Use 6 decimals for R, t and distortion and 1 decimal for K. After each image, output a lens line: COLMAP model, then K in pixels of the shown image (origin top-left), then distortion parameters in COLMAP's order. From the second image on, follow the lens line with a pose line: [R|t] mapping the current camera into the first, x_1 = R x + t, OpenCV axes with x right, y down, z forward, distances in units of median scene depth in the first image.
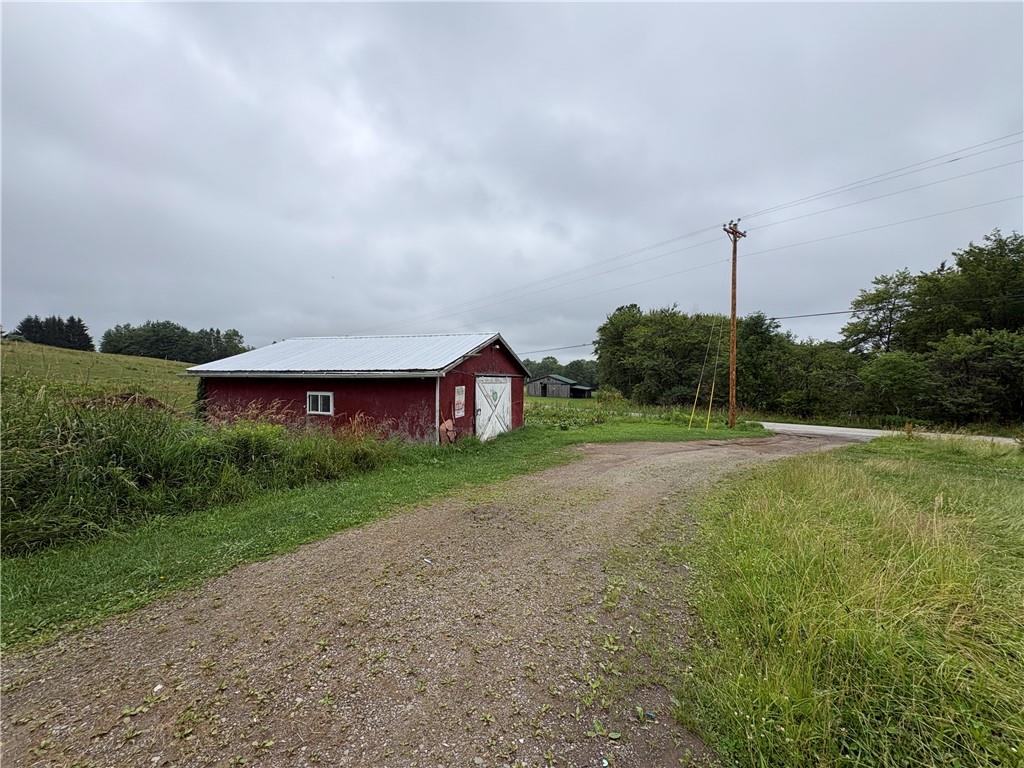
lens RADIAL K [[405.2, 0, 518.2], [0, 405.2, 383.4], [0, 0, 1]] dist [0.002158, -0.000070]
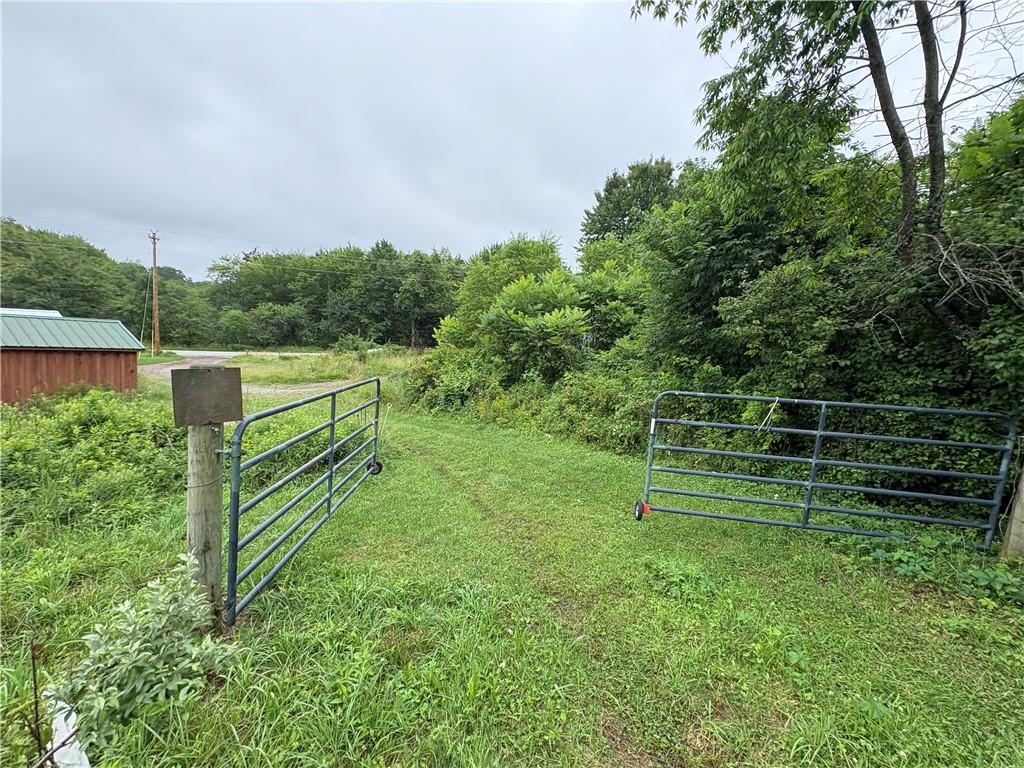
lens RADIAL K [[405.2, 0, 510.2], [0, 405.2, 381.7], [0, 0, 1]] dist [0.002158, -0.000070]
pose [[0.207906, -0.124465, 0.970198, -0.200629], [-0.068209, 0.987612, 0.141316, -0.029874], [-0.975768, -0.095557, 0.196841, -0.190816]]
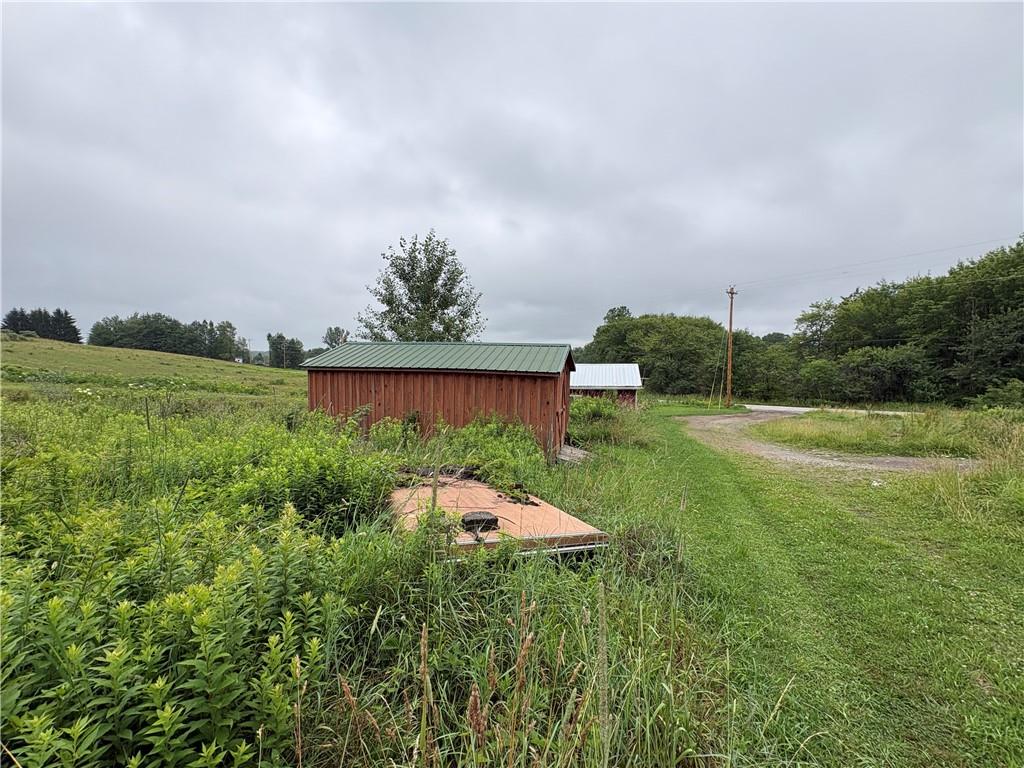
lens RADIAL K [[405.2, 0, 513.0], [0, 405.2, 383.3], [0, 0, 1]] dist [0.002158, -0.000070]
pose [[0.996582, -0.012492, 0.081659, -0.122032], [0.009433, 0.999243, 0.037729, -0.016042], [-0.082068, -0.036830, 0.995946, -0.147225]]
